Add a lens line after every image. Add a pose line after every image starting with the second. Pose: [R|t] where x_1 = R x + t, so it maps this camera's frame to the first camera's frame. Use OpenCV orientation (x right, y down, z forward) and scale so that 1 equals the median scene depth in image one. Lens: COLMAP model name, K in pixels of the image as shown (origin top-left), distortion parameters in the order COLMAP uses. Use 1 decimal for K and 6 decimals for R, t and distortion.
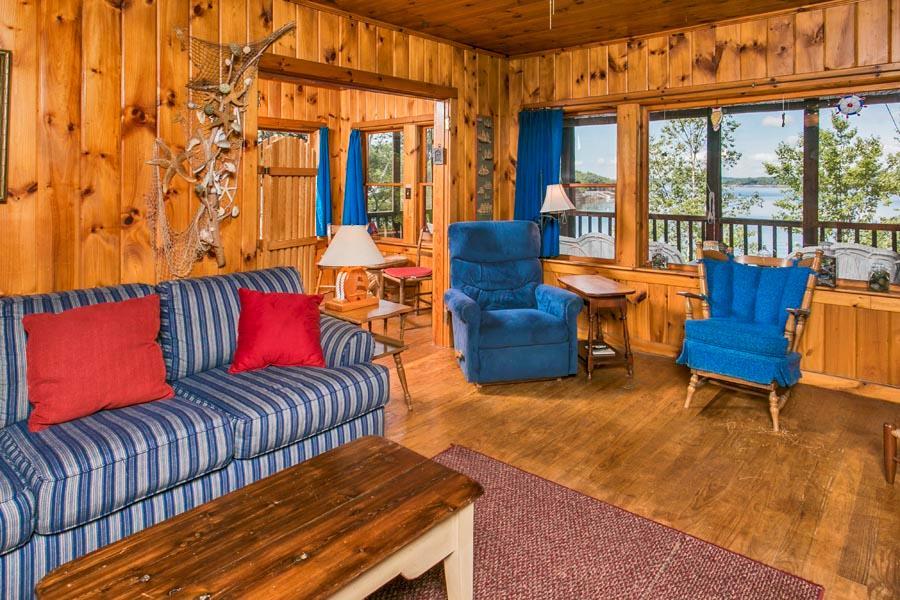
lens RADIAL K [[519.3, 0, 450.0], [0, 519.3, 300.0], [0, 0, 1]] dist [-0.005082, -0.001137]
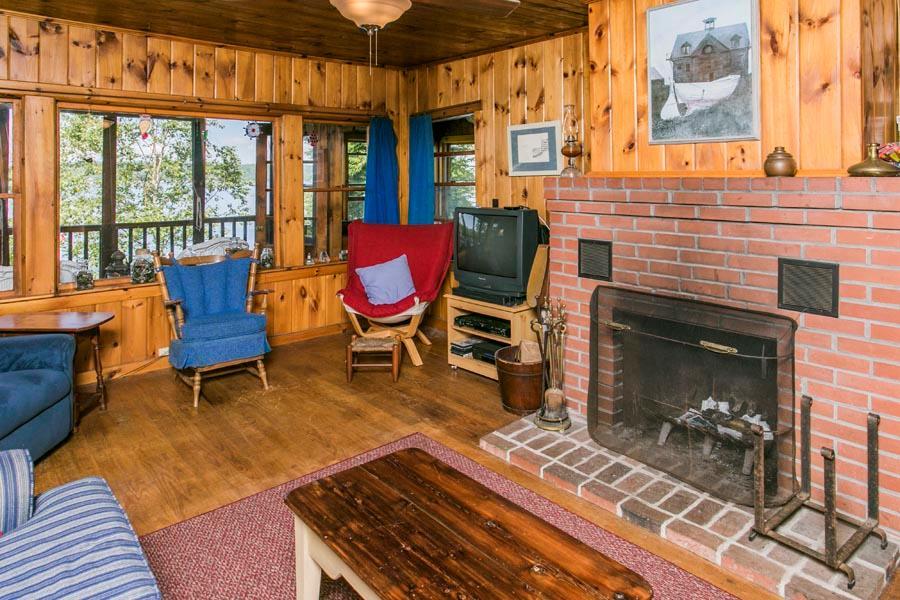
lens RADIAL K [[566.5, 0, 450.0], [0, 566.5, 300.0], [0, 0, 1]] dist [0.001331, 0.061880]
pose [[0.178043, -0.212947, 0.960705, -0.554781], [0.230319, 0.958203, 0.169708, -0.087495], [-0.956689, 0.191054, 0.219647, 0.277819]]
